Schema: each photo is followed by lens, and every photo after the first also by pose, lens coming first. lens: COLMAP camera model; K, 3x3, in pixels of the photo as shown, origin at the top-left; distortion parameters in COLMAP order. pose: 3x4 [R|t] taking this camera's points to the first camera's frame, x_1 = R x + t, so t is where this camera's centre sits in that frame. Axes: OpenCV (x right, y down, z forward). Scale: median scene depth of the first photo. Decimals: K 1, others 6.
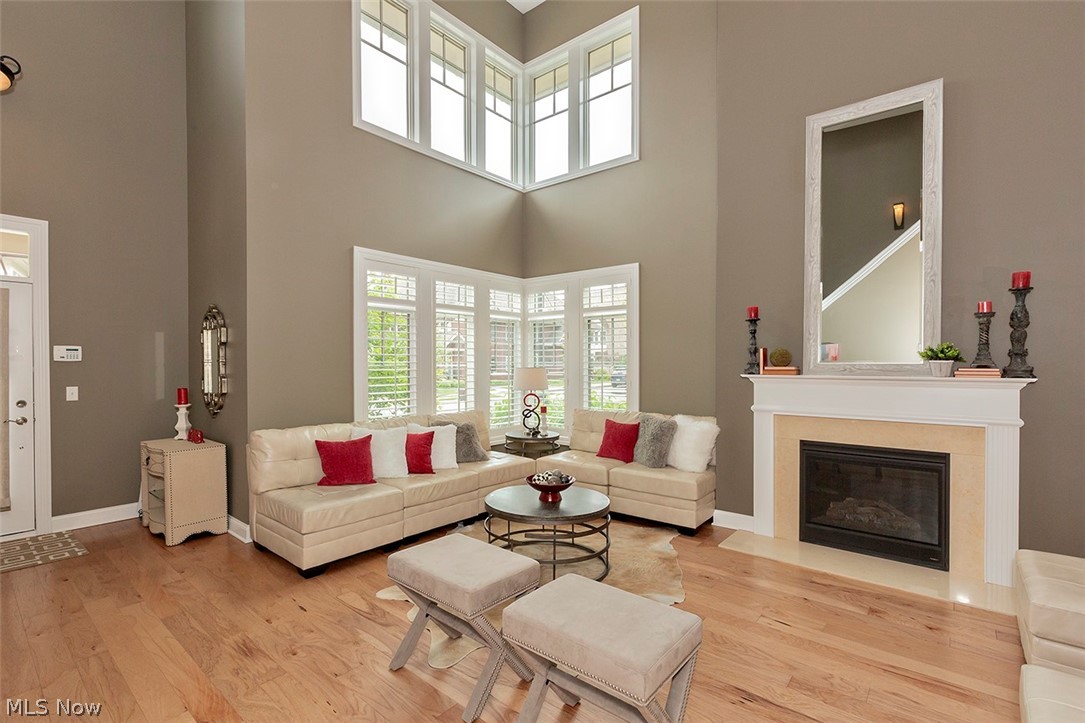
lens RADIAL K [[500.1, 0, 525.3], [0, 500.1, 369.3], [0, 0, 1]] dist [-0.001263, -0.000680]
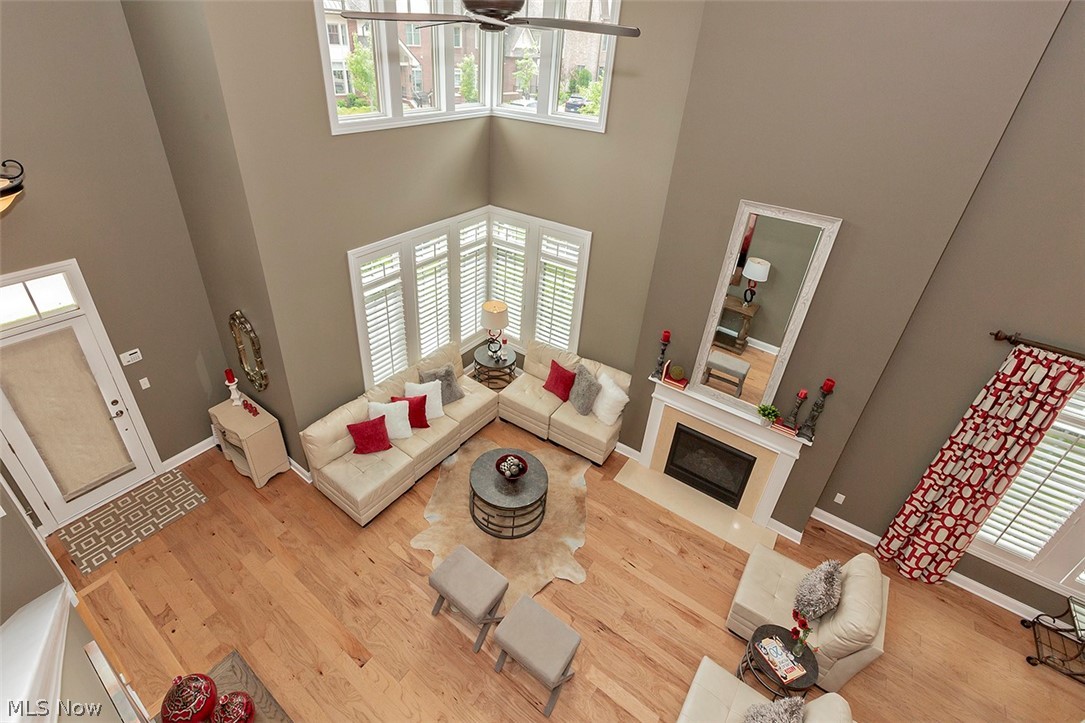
lens RADIAL K [[500.1, 0, 512.0], [0, 500.1, 312.3], [0, 0, 1]] dist [-0.001263, -0.000680]
pose [[0.996565, 0.006566, 0.082557, -0.067329], [-0.044964, 0.880033, 0.472780, -0.778553], [-0.069548, -0.474868, 0.877305, -0.116960]]
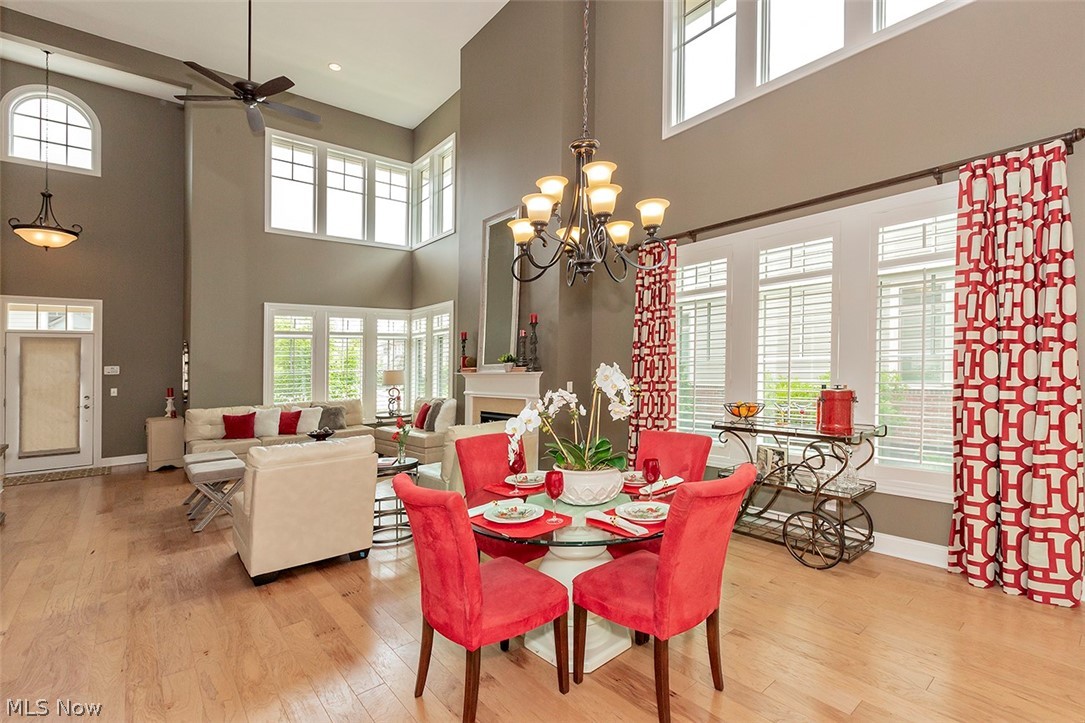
lens RADIAL K [[500.1, 0, 554.2], [0, 500.1, 354.8], [0, 0, 1]] dist [-0.001263, -0.000680]
pose [[0.989342, -0.030380, -0.142408, 0.974350], [0.025779, 0.999088, -0.034048, 0.015755], [0.143312, 0.030014, 0.989222, -0.597832]]
